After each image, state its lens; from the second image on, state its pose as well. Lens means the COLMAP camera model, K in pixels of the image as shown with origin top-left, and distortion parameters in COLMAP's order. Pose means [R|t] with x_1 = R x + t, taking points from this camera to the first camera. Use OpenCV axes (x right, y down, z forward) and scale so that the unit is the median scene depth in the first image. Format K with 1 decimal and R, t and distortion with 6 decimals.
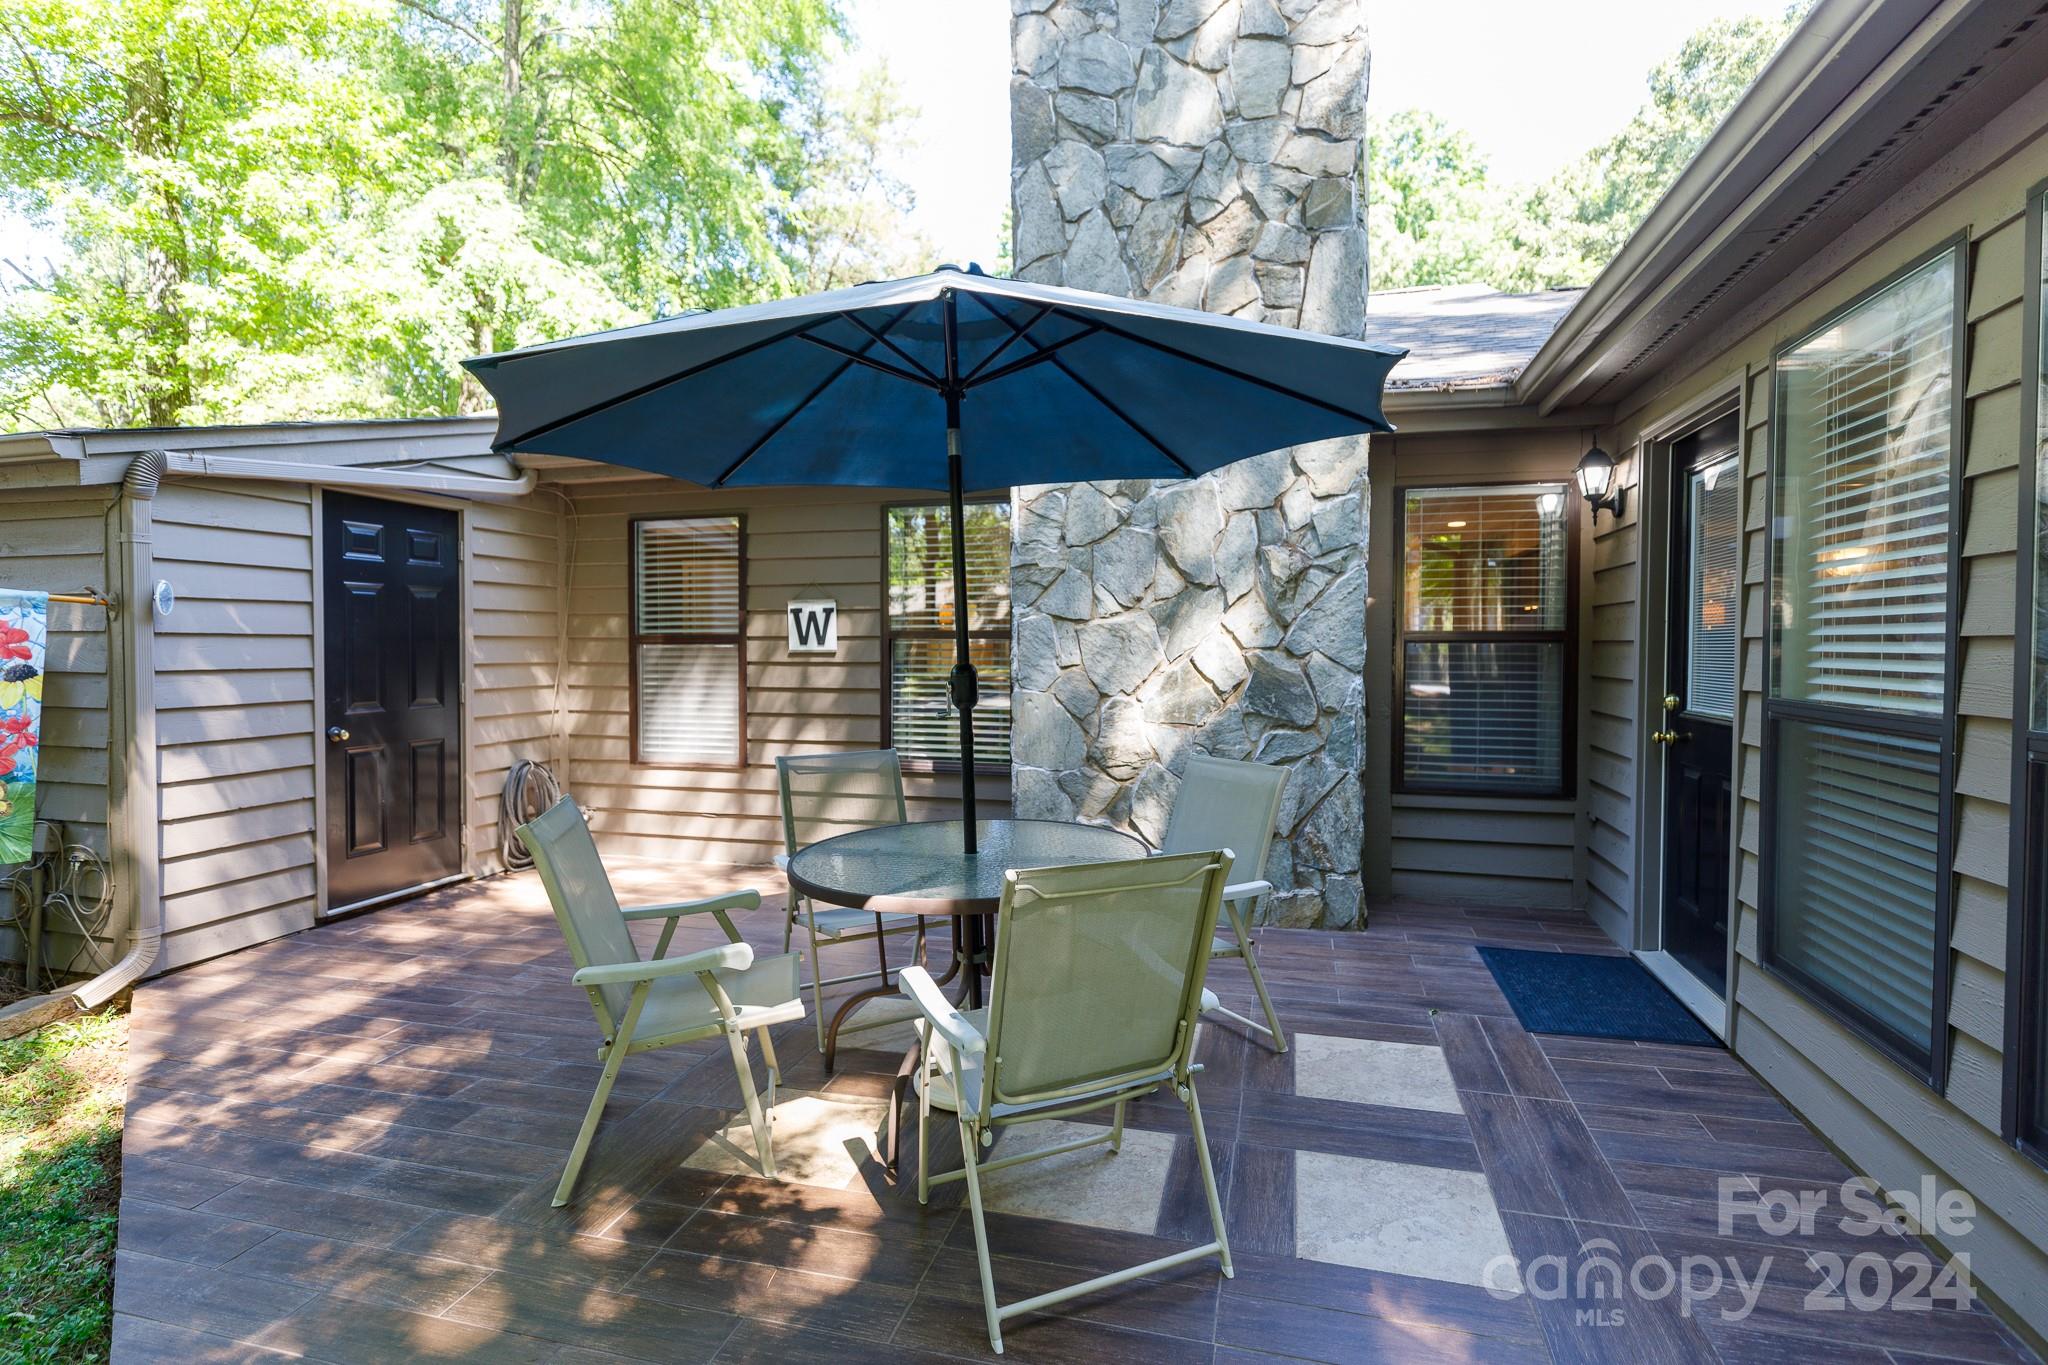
lens RADIAL K [[985.9, 0, 1023.6], [0, 985.9, 668.9], [0, 0, 1]] dist [-0.003847, 0.001486]
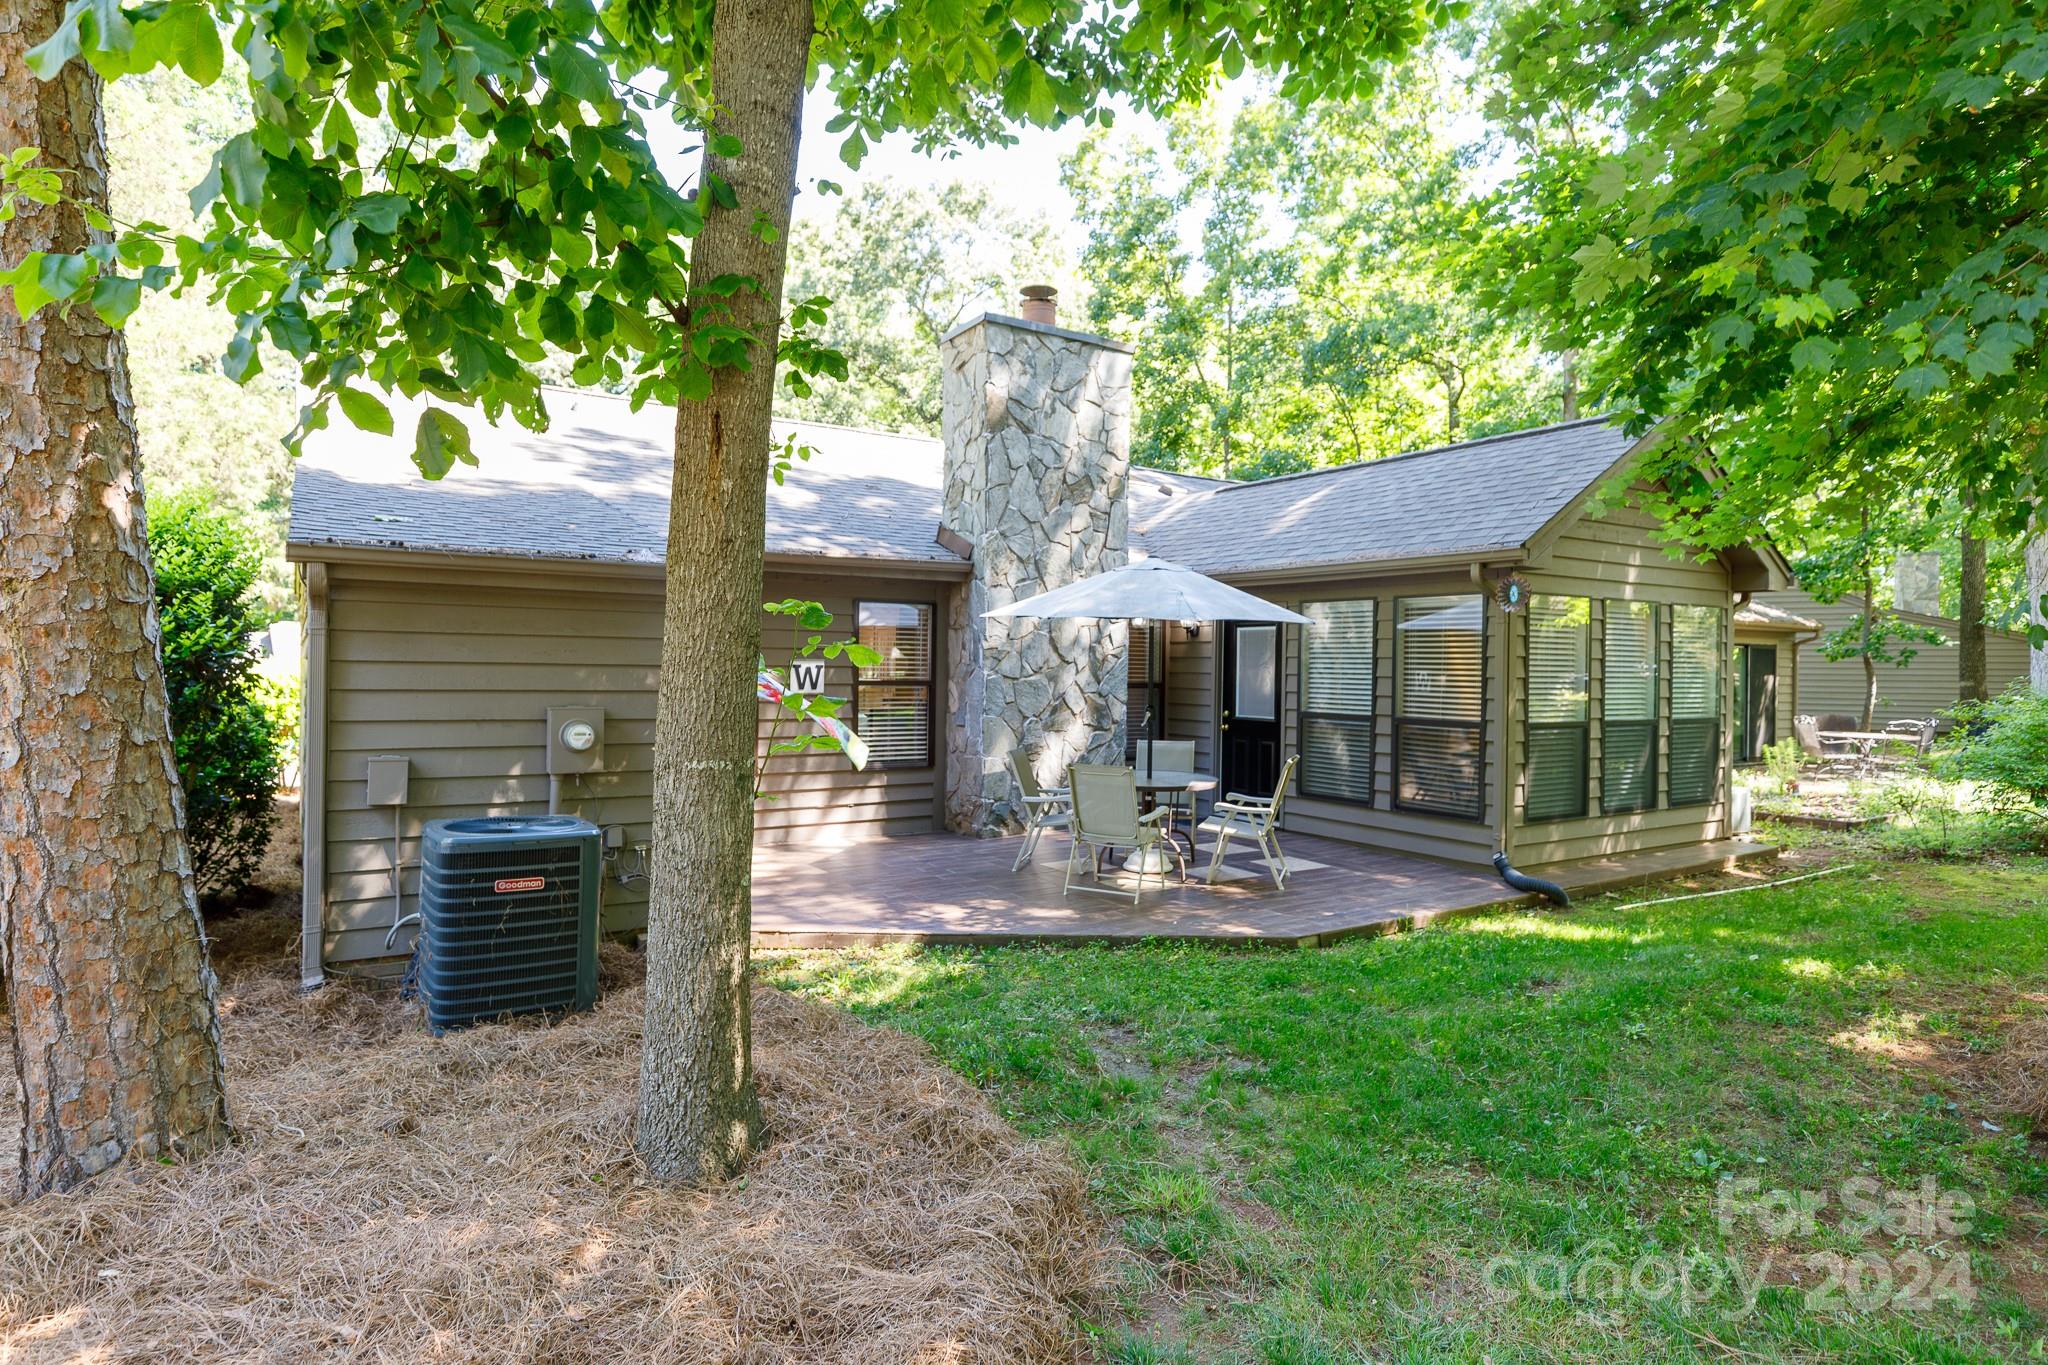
lens RADIAL K [[1121.8, 0, 1022.2], [0, 1121.8, 665.9], [0, 0, 1]] dist [0.006762, 0.000617]
pose [[0.661082, 0.008163, 0.750269, -1.580490], [0.005019, 0.999870, -0.015301, -0.040800], [-0.750297, 0.013881, 0.660955, -0.445177]]
